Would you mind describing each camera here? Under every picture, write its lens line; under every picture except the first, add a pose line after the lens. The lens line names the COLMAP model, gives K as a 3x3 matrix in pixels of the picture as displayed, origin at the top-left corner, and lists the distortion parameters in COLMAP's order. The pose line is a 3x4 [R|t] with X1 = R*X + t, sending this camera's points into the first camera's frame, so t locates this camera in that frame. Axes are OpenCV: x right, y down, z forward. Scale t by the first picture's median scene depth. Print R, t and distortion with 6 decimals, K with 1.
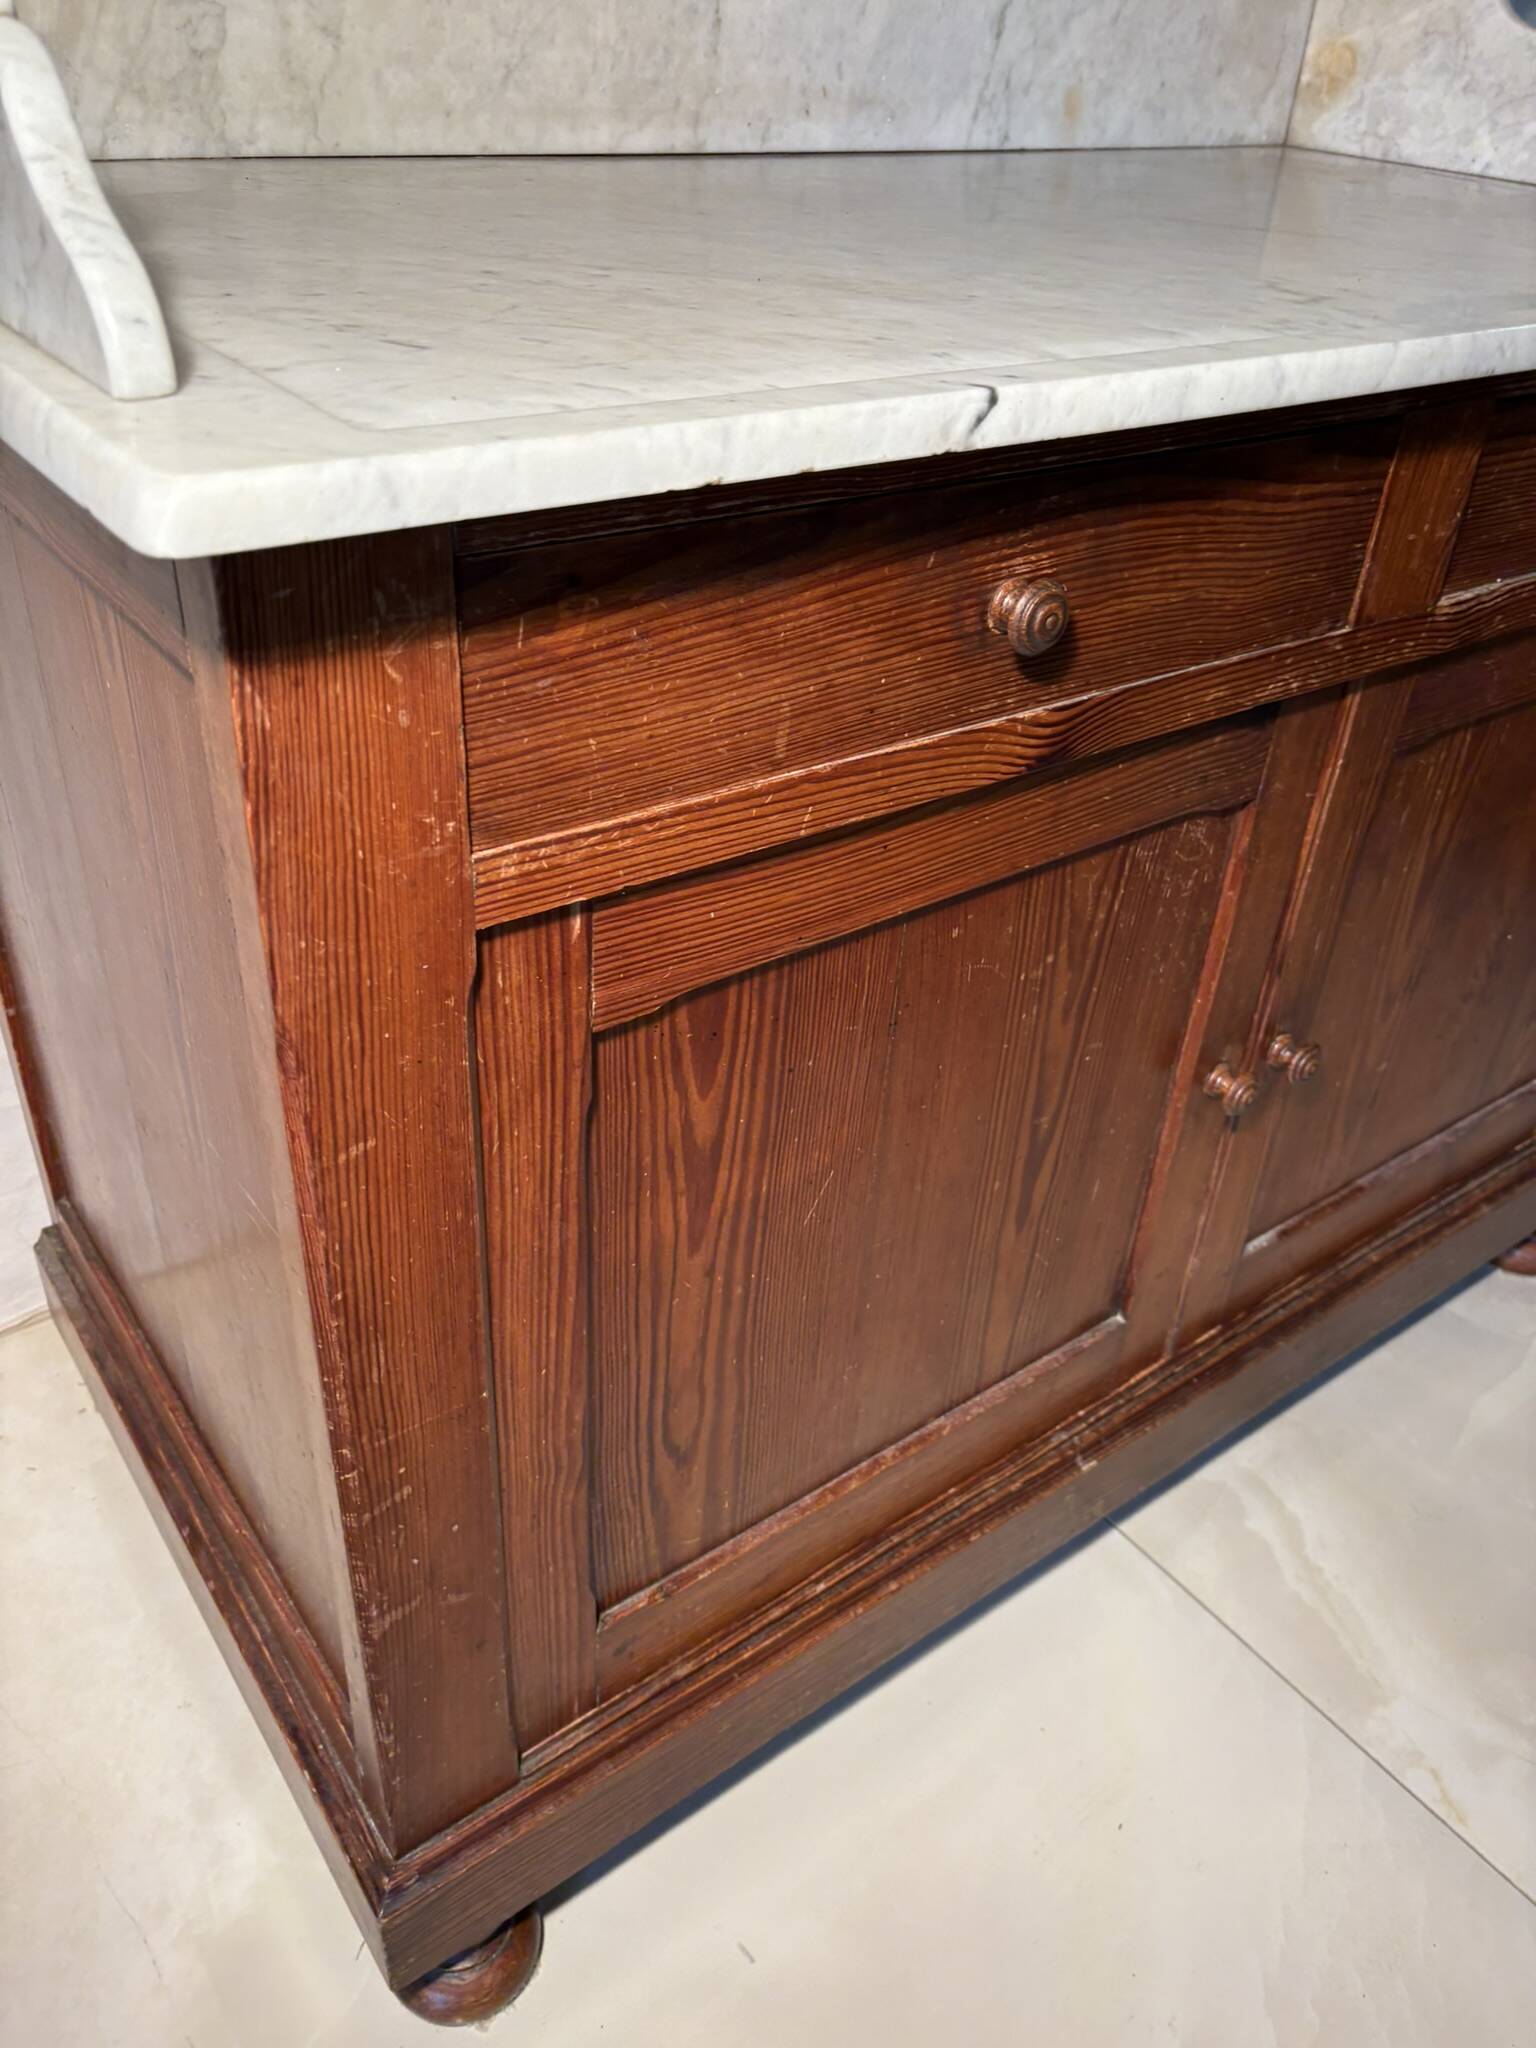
lens RADIAL K [[1576.8, 0, 757.8], [0, 1576.8, 1021.8], [0, 0, 1]] dist [0.007678, -0.028263]
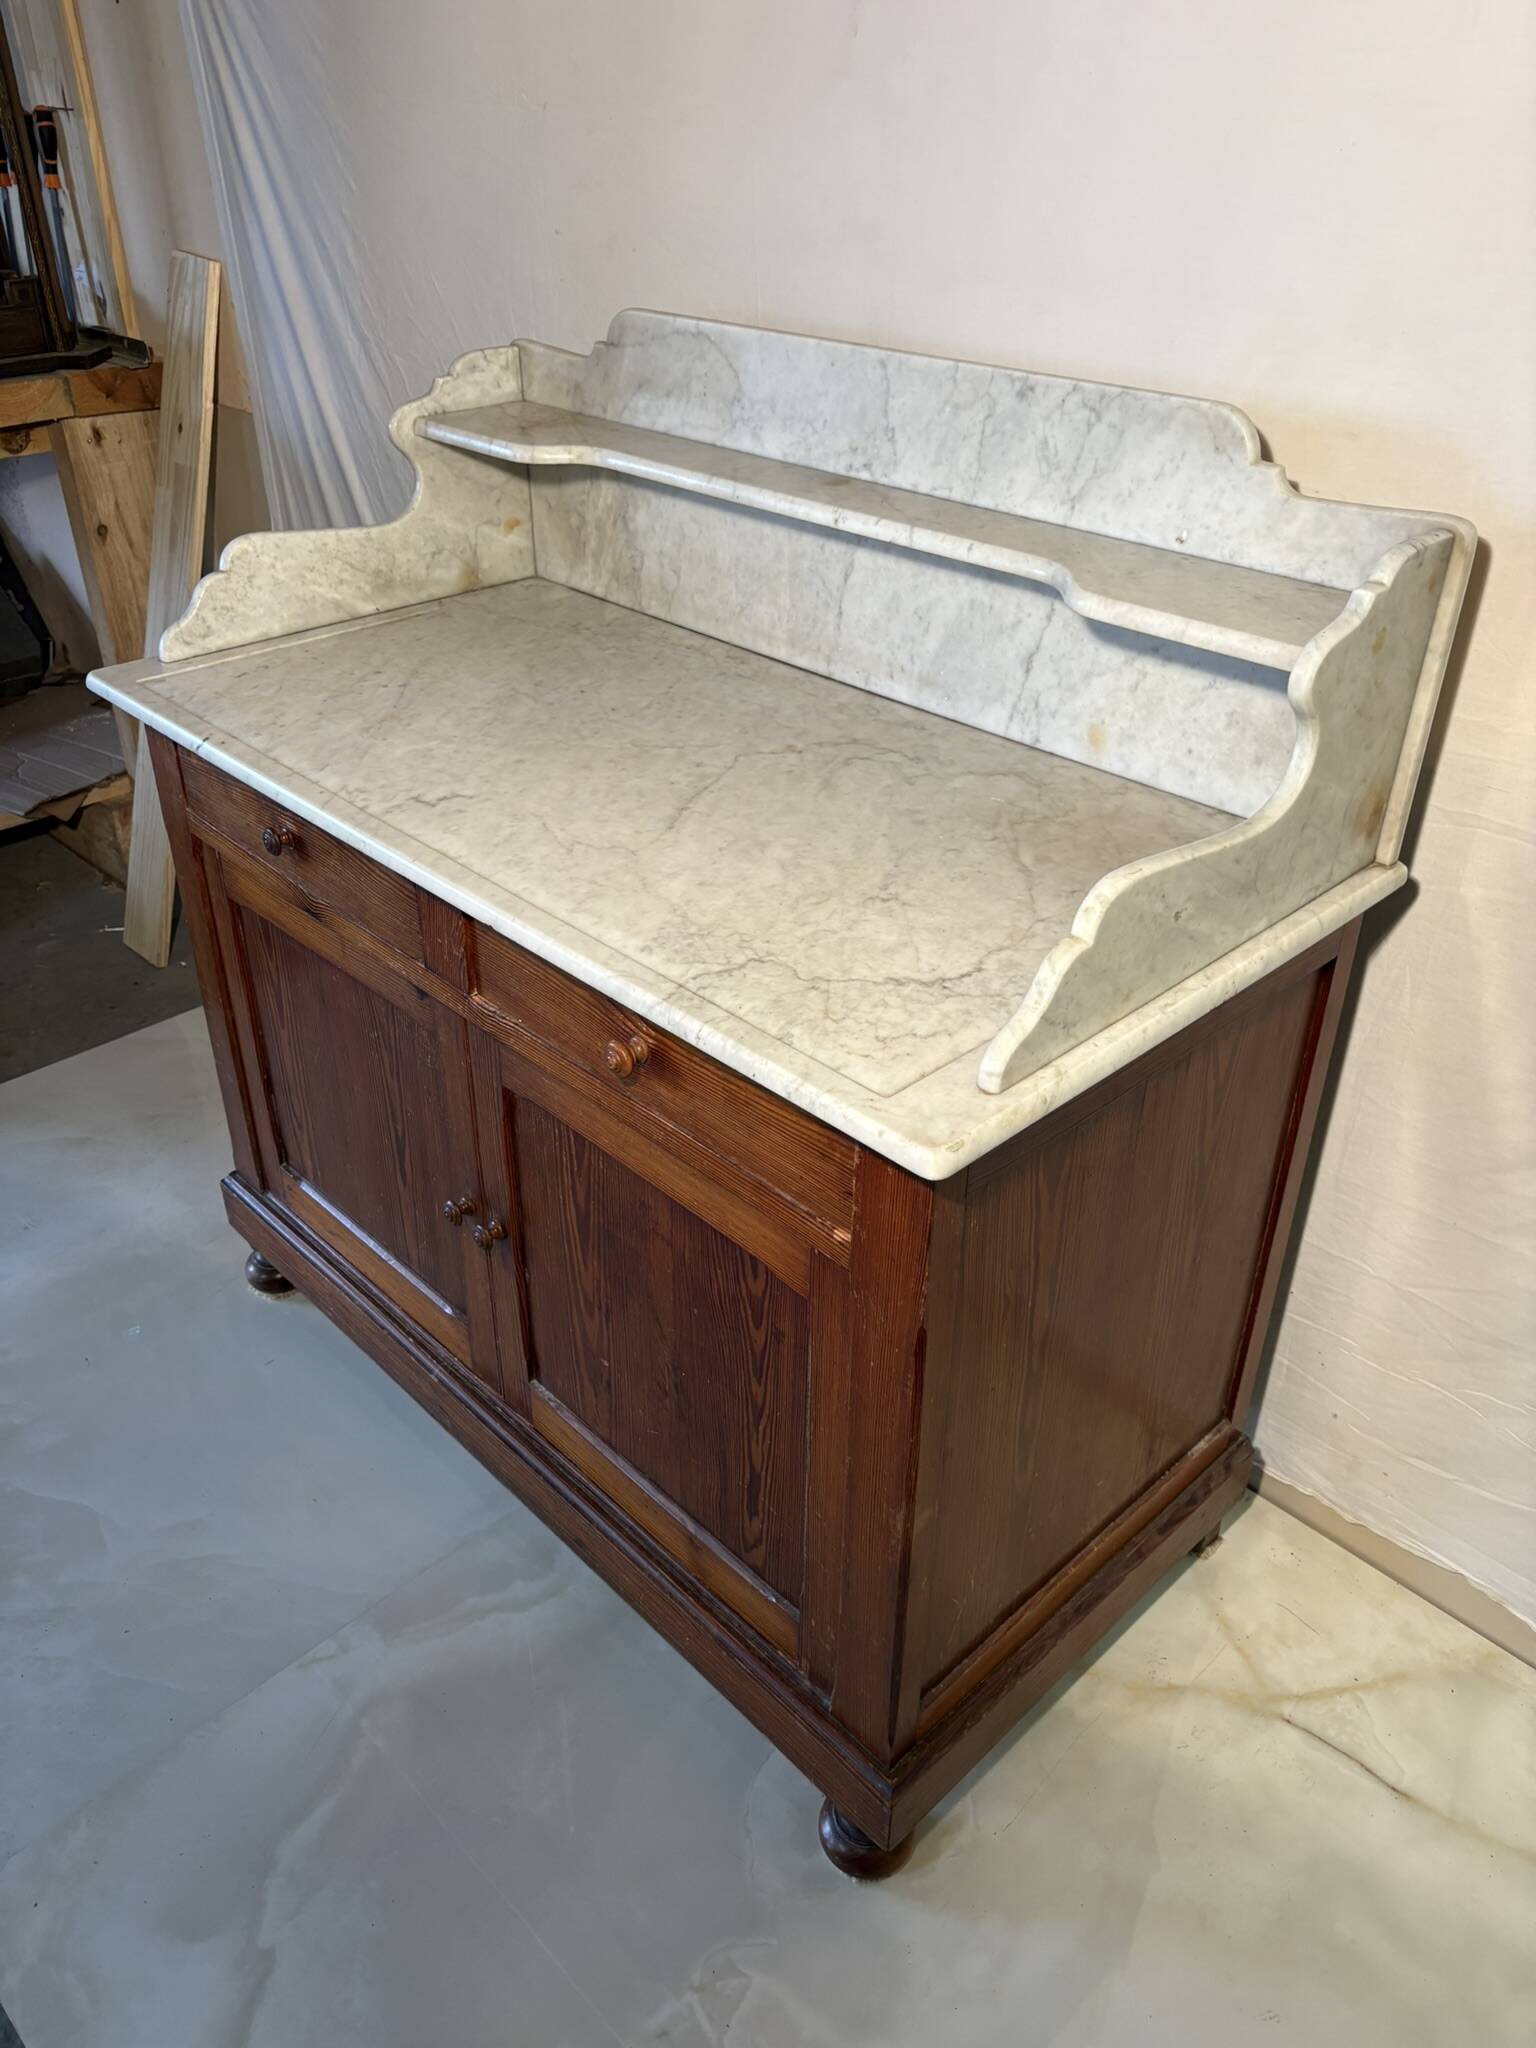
lens RADIAL K [[1576.6, 0, 755.7], [0, 1576.6, 1029.6], [0, 0, 1]] dist [-0.000028, -0.004800]
pose [[0.122023, 0.473162, -0.872484, 1.708208], [-0.555392, 0.761093, 0.335077, -0.847203], [0.822587, 0.443684, 0.355661, 0.552342]]
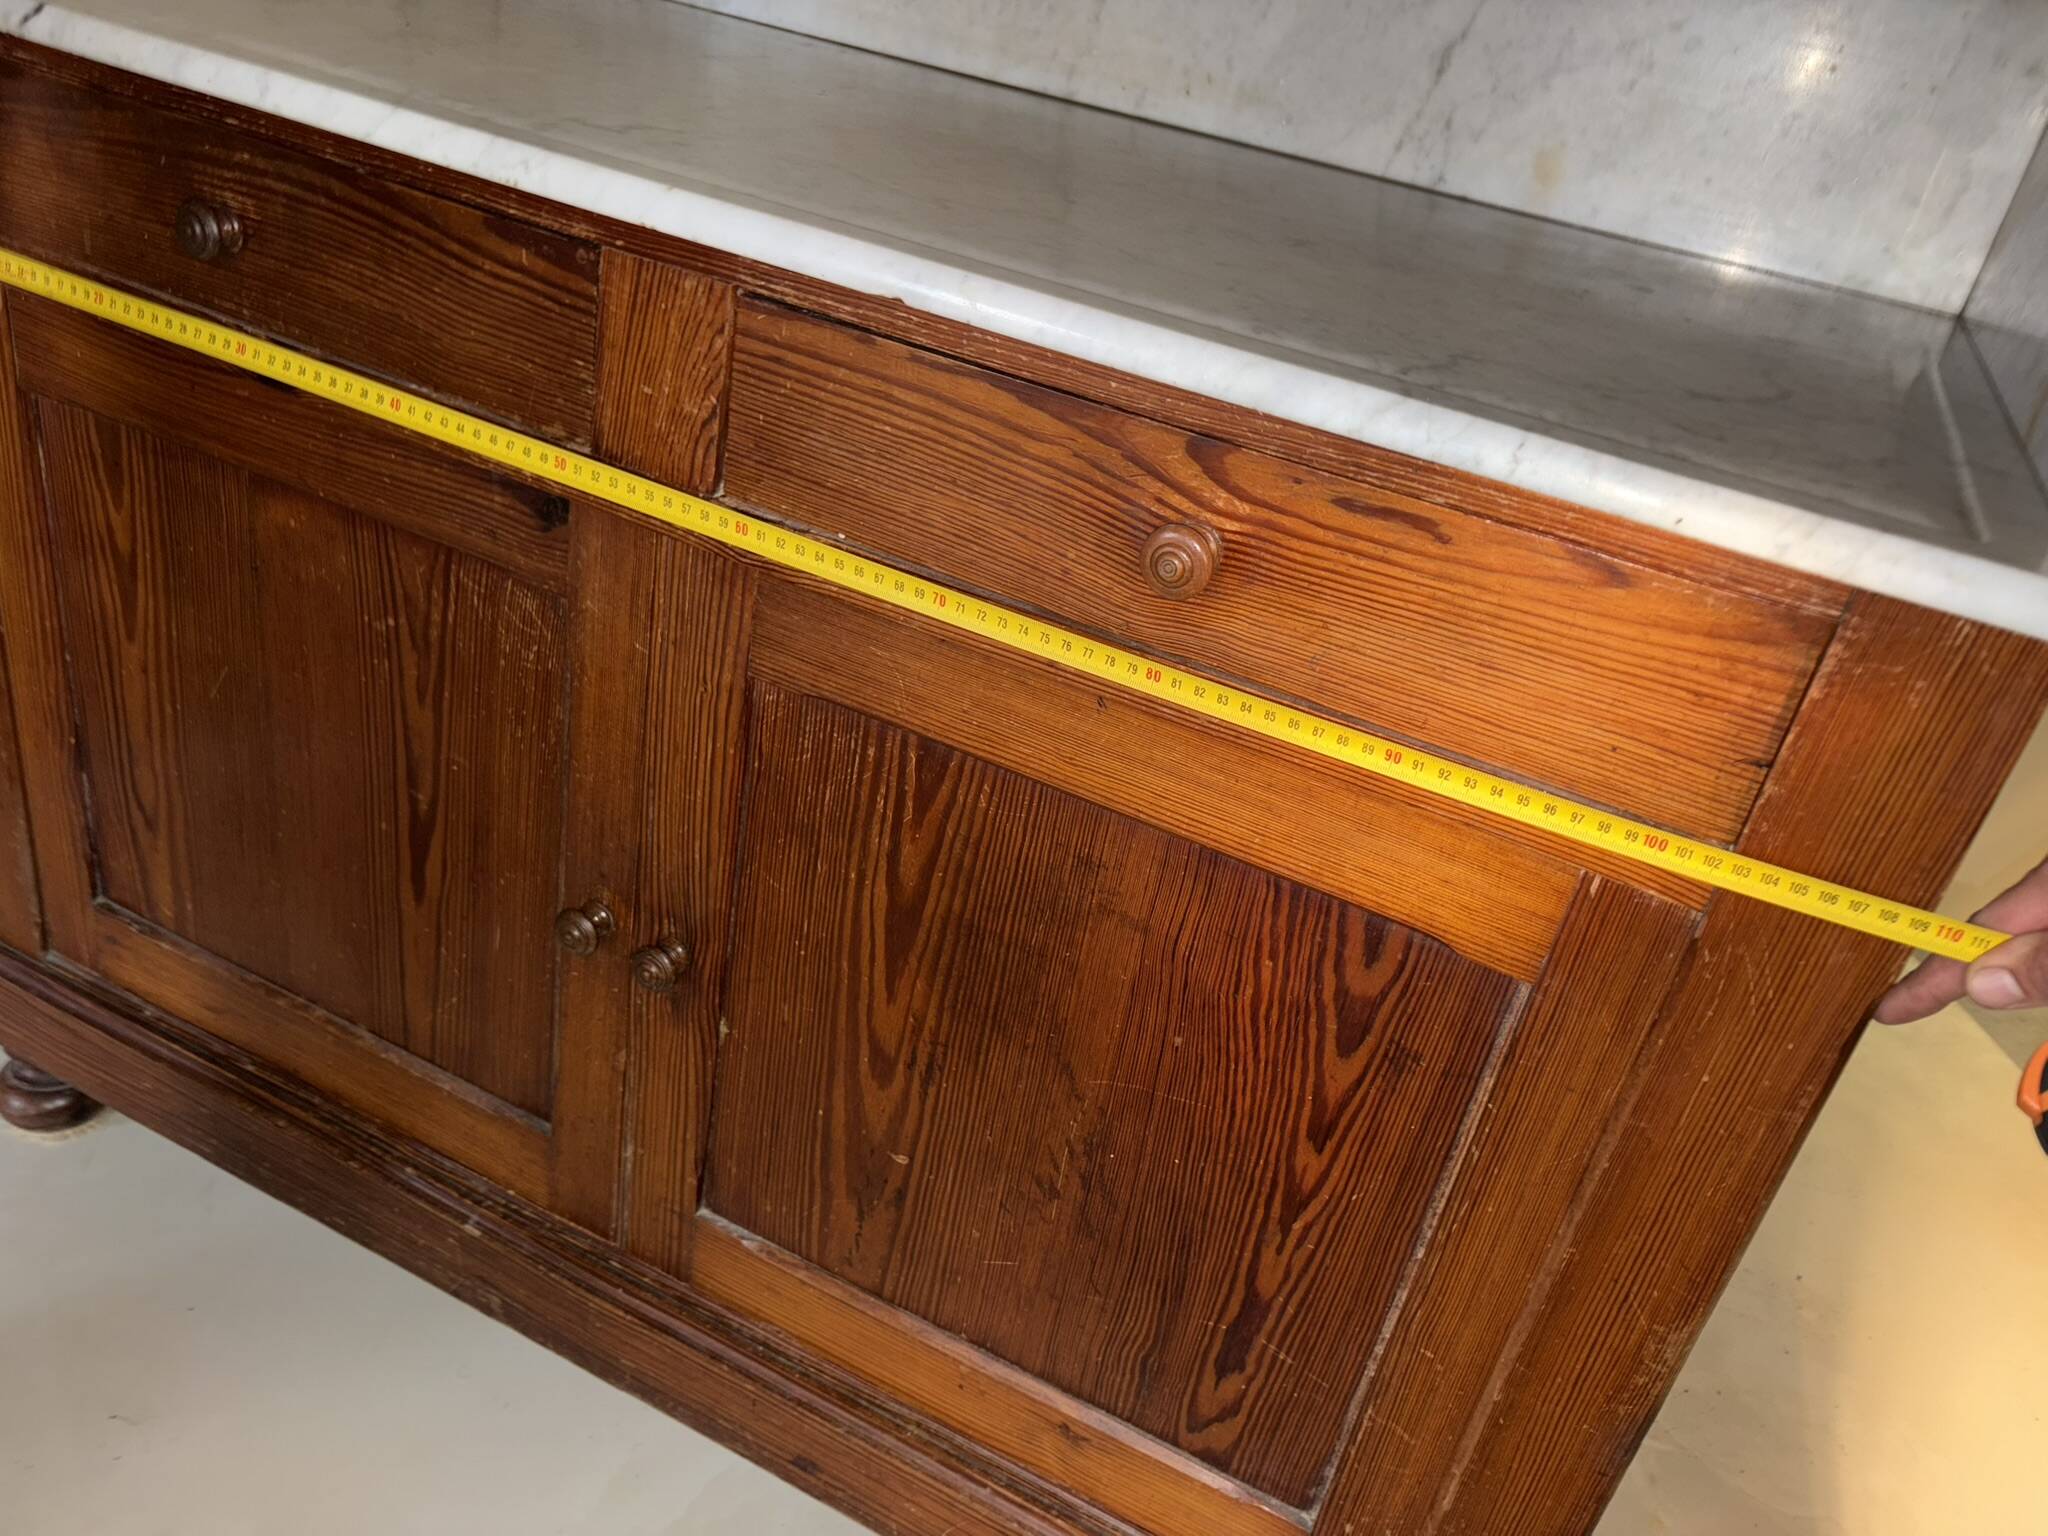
lens RADIAL K [[1563.4, 0, 1051.9], [0, 1563.4, 763.9], [0, 0, 1]] dist [0.032453, -0.046901]
pose [[0.484420, 0.451291, -0.749449, 1.091693], [-0.607509, 0.789963, 0.083012, -0.285140], [0.629500, 0.415084, 0.656837, 0.491677]]
